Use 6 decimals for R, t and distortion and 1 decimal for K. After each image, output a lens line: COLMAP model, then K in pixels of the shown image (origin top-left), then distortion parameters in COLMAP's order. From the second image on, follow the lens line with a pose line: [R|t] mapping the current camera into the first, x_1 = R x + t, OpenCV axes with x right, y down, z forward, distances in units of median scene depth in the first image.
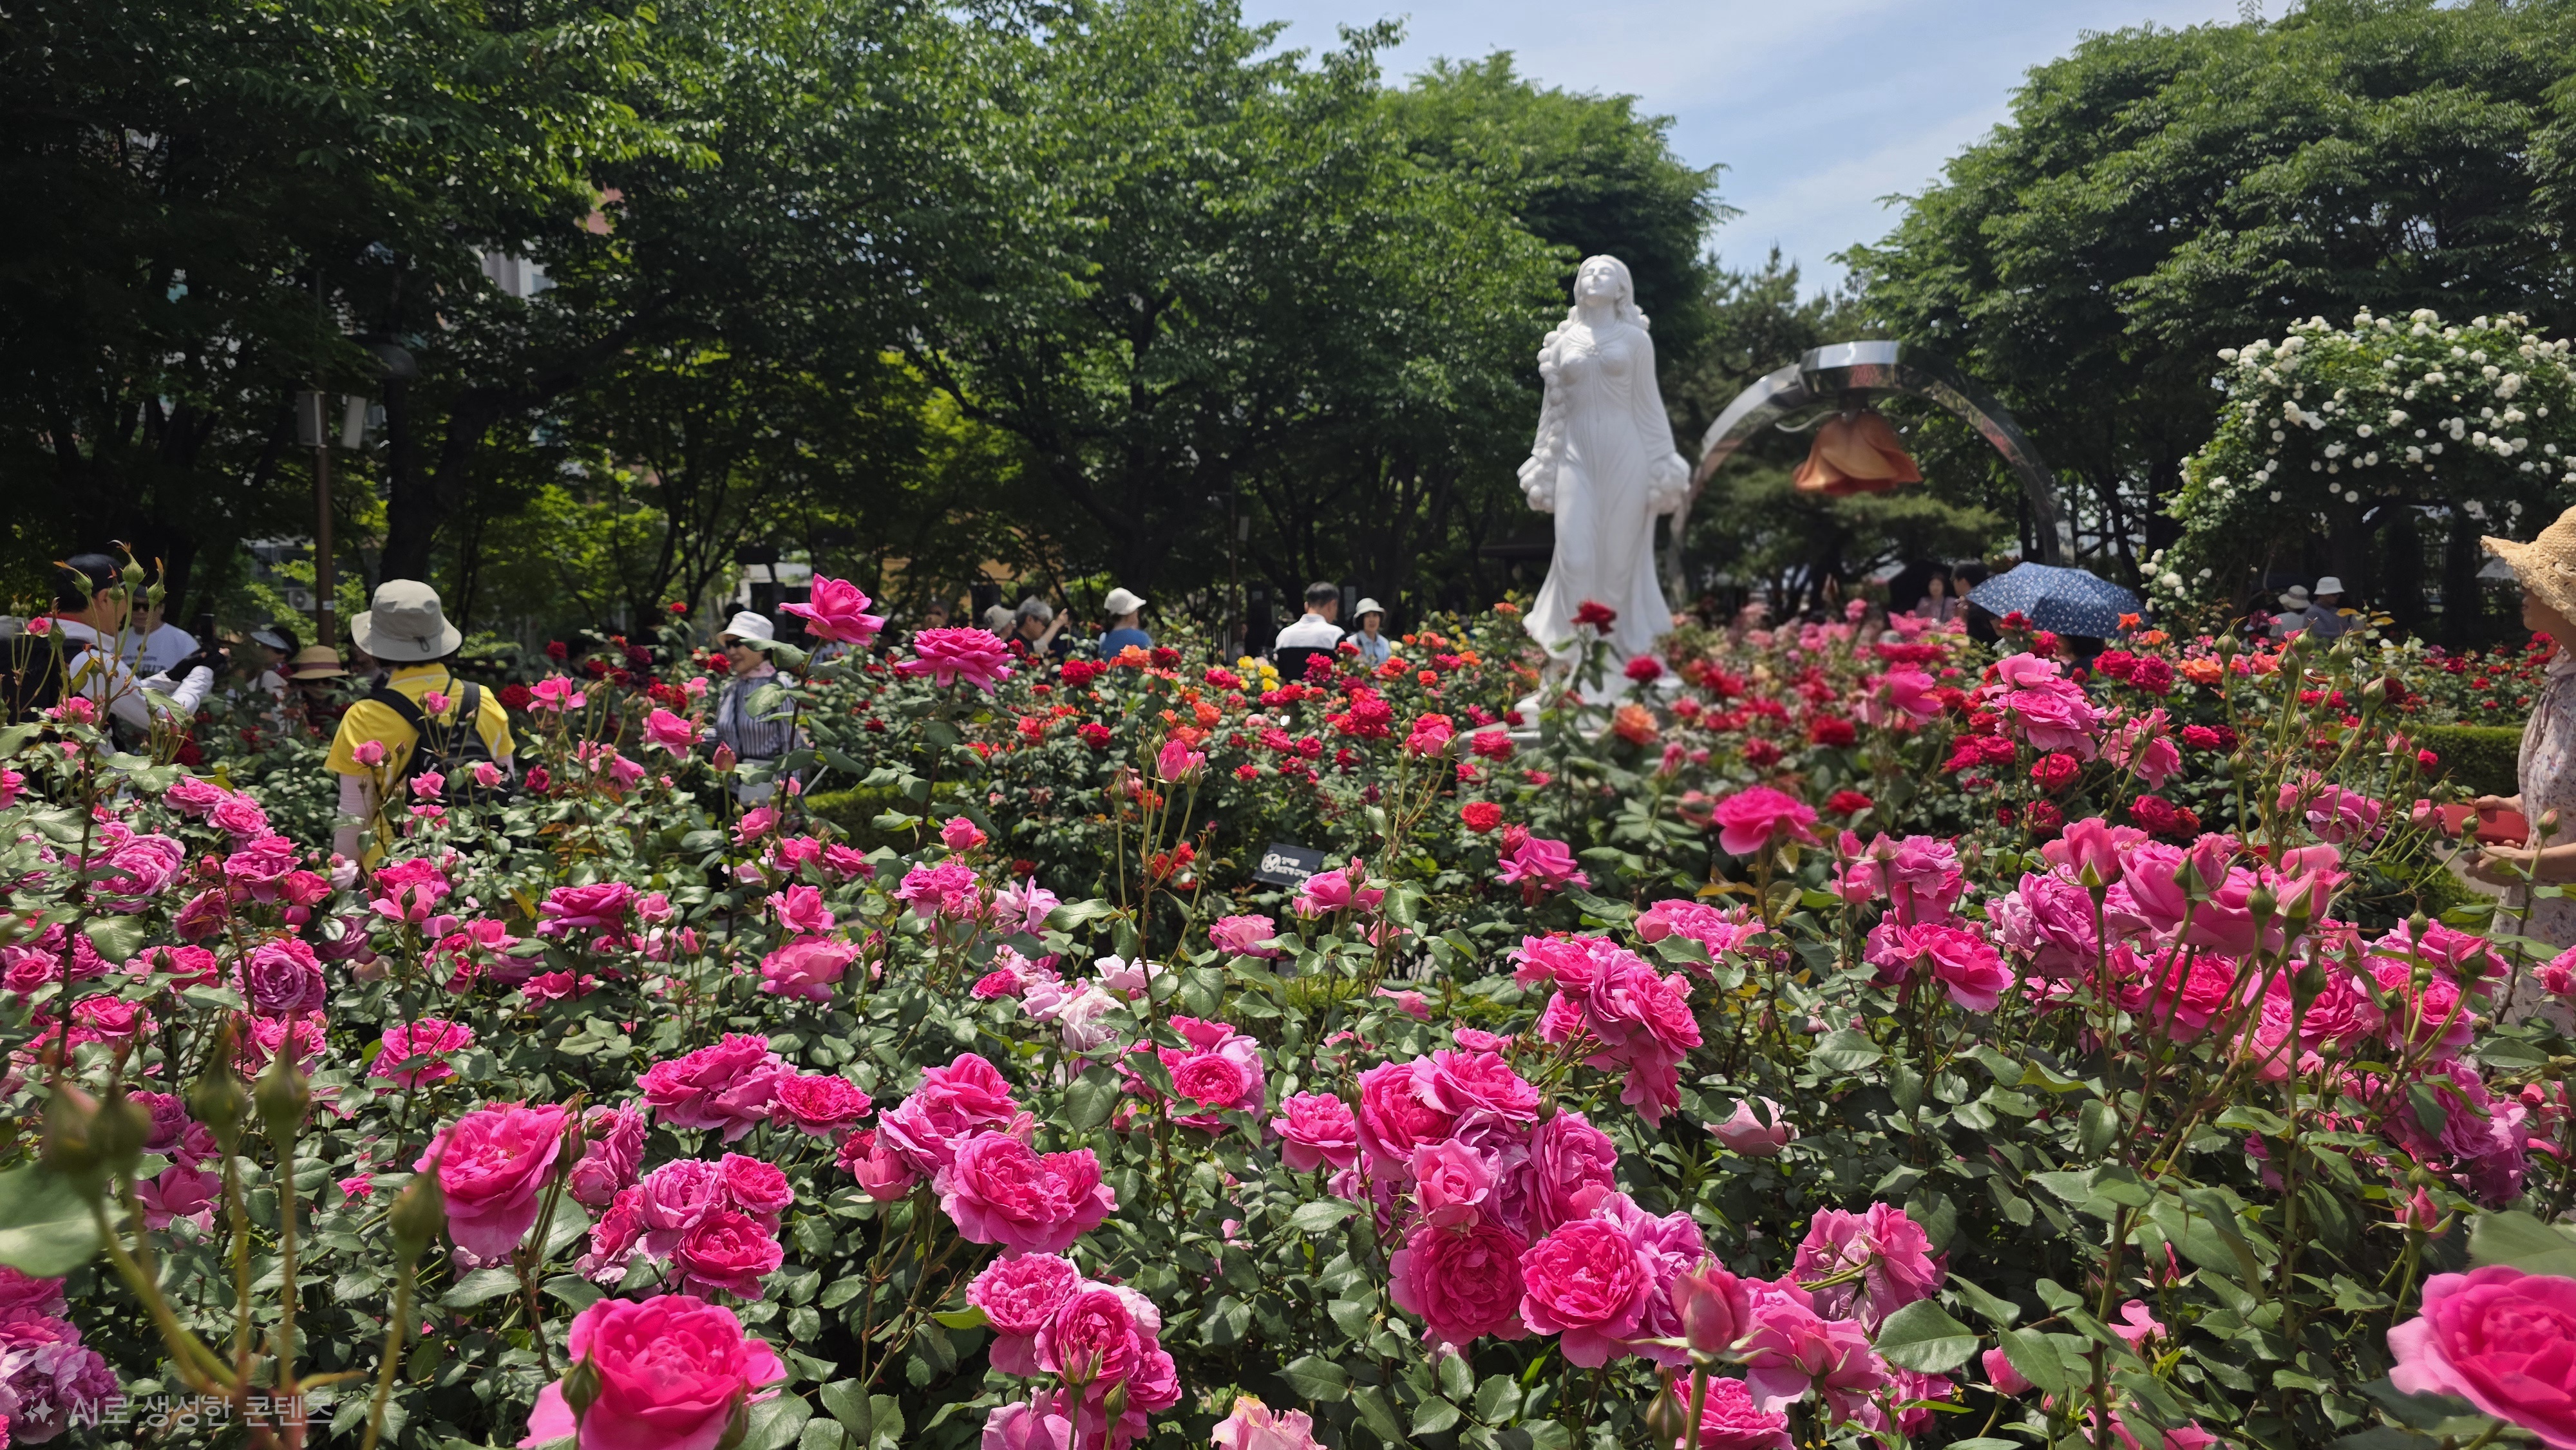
lens RADIAL K [[1832.0, 0, 1288.0], [0, 1832.0, 725.0], [0, 0, 1]] dist [0.025479, -0.005900]
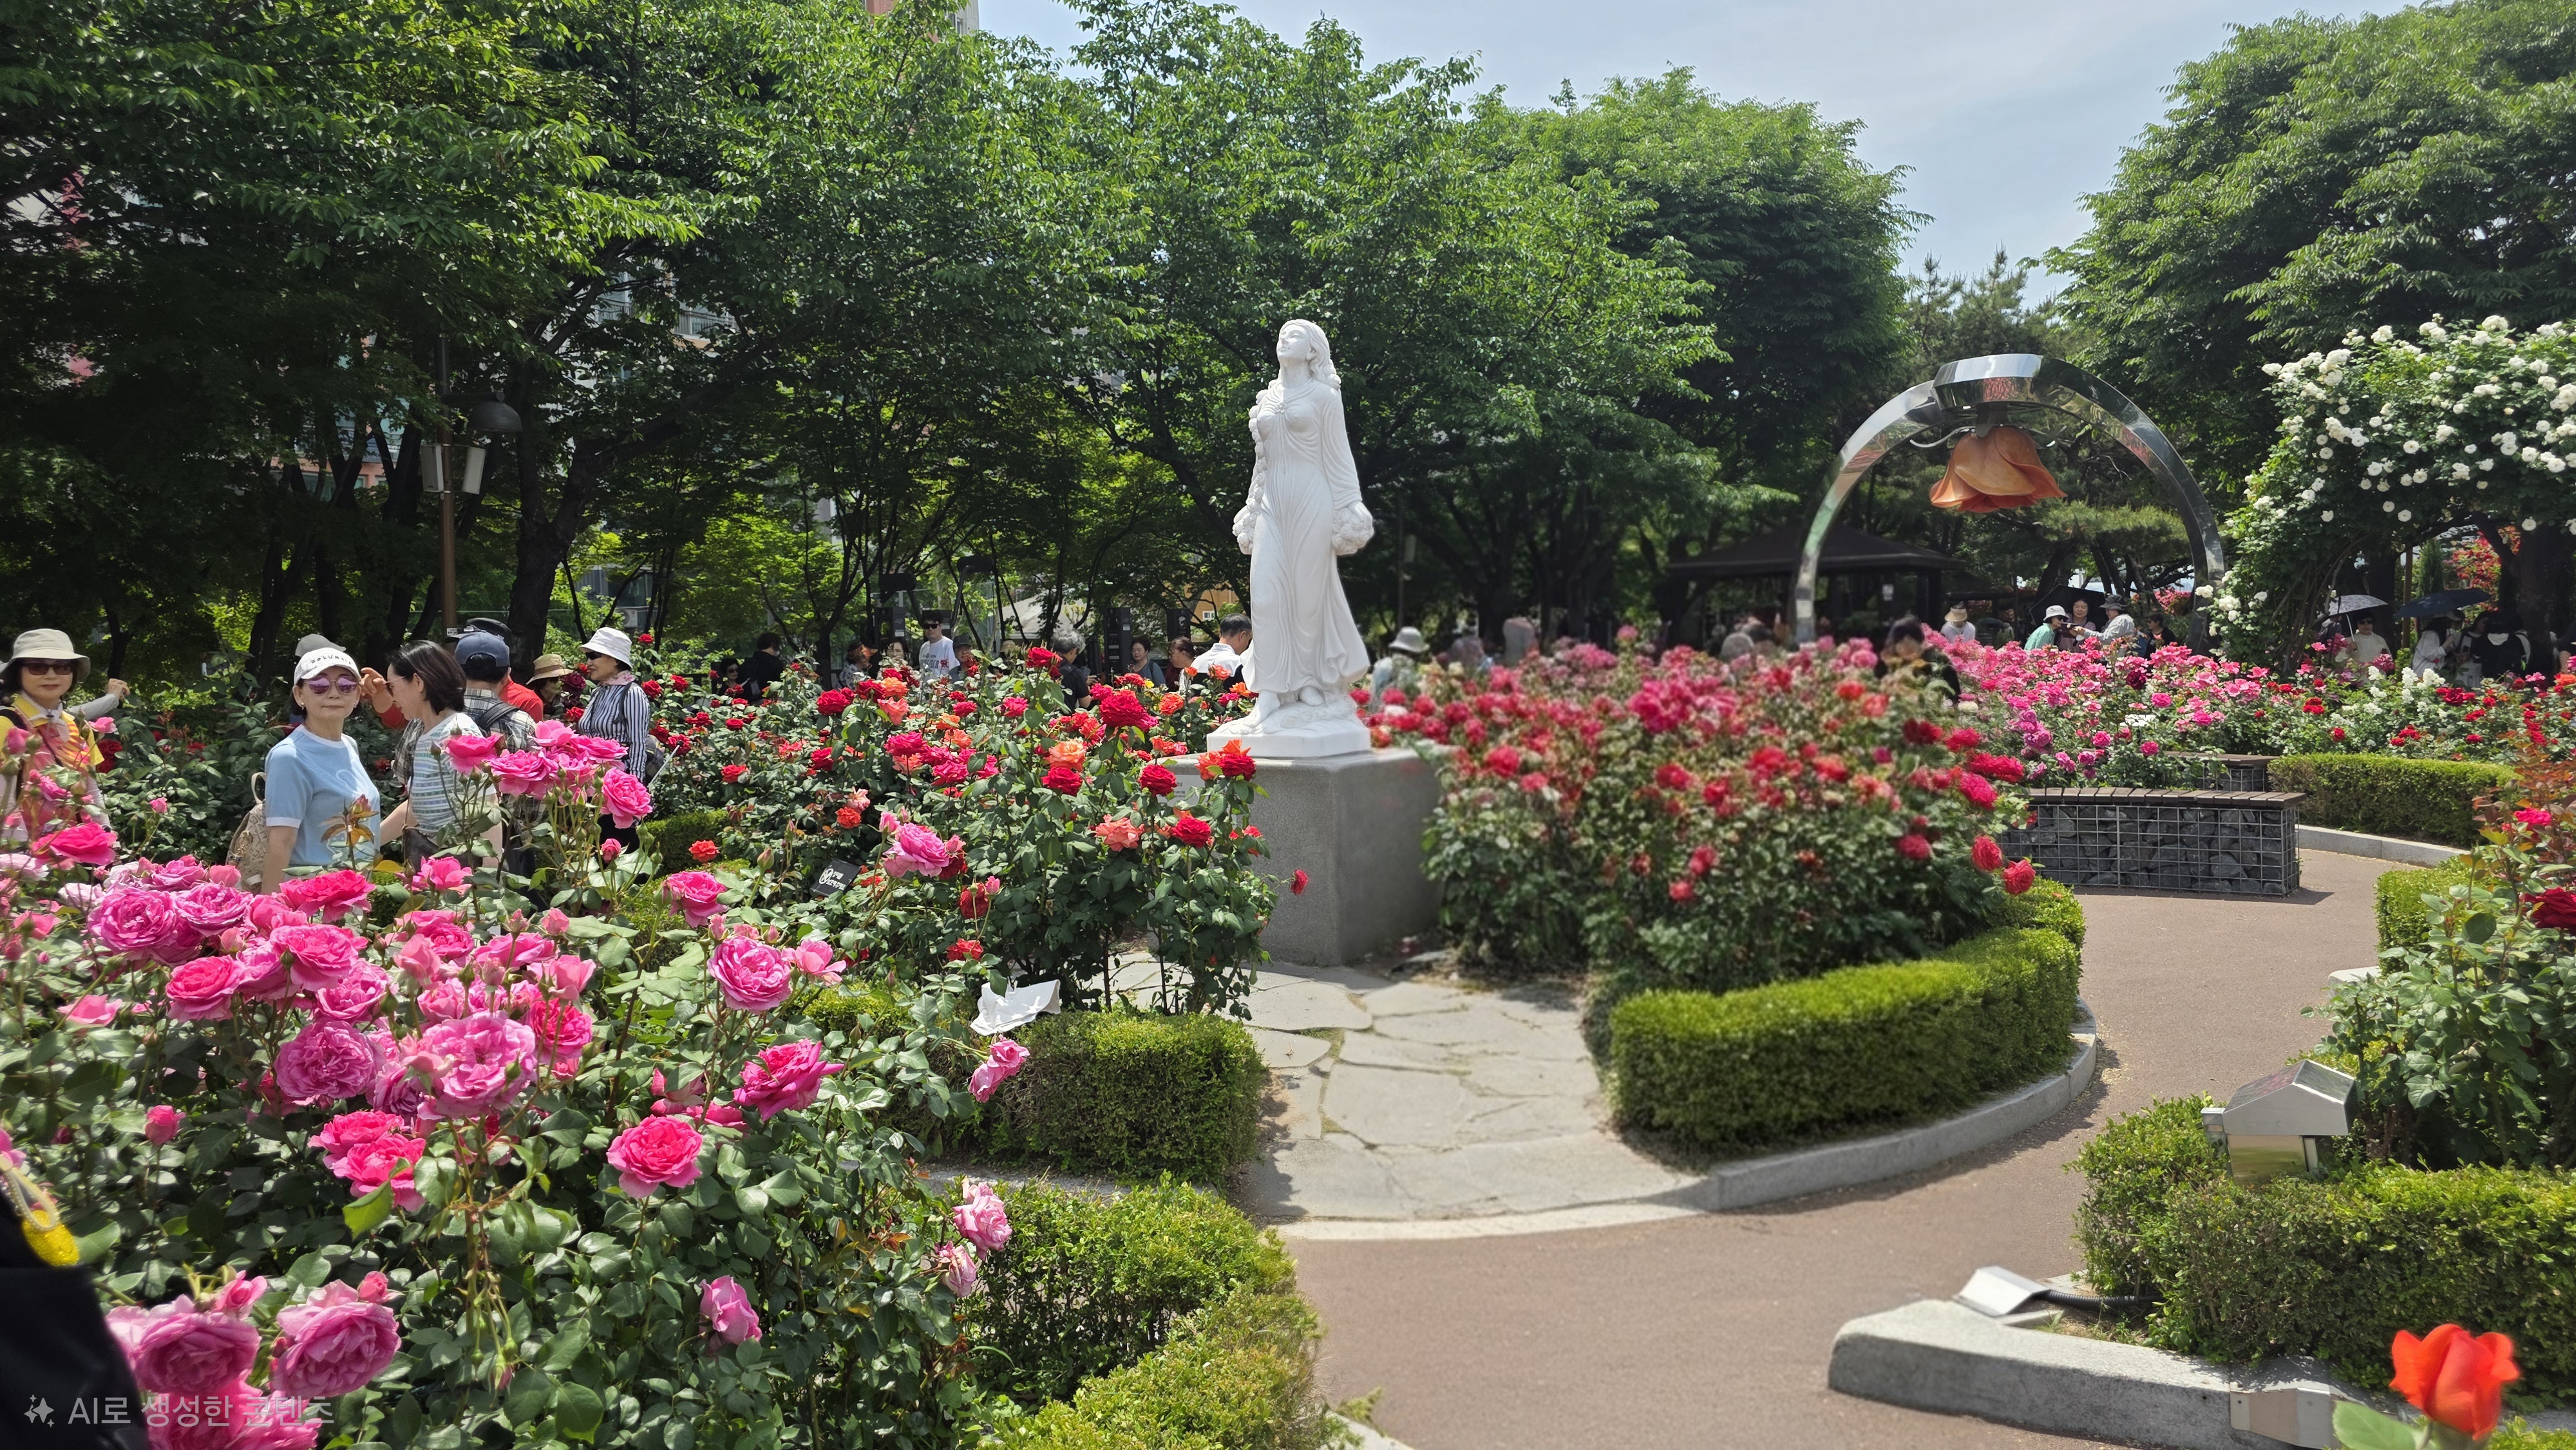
lens RADIAL K [[1832.0, 0, 1288.0], [0, 1832.0, 725.0], [0, 0, 1]] dist [0.025479, -0.005900]
pose [[0.986400, 0.006817, -0.164218, 0.164942], [-0.008147, 0.999939, -0.007430, -0.004490], [0.164158, 0.008667, 0.986396, -0.029196]]
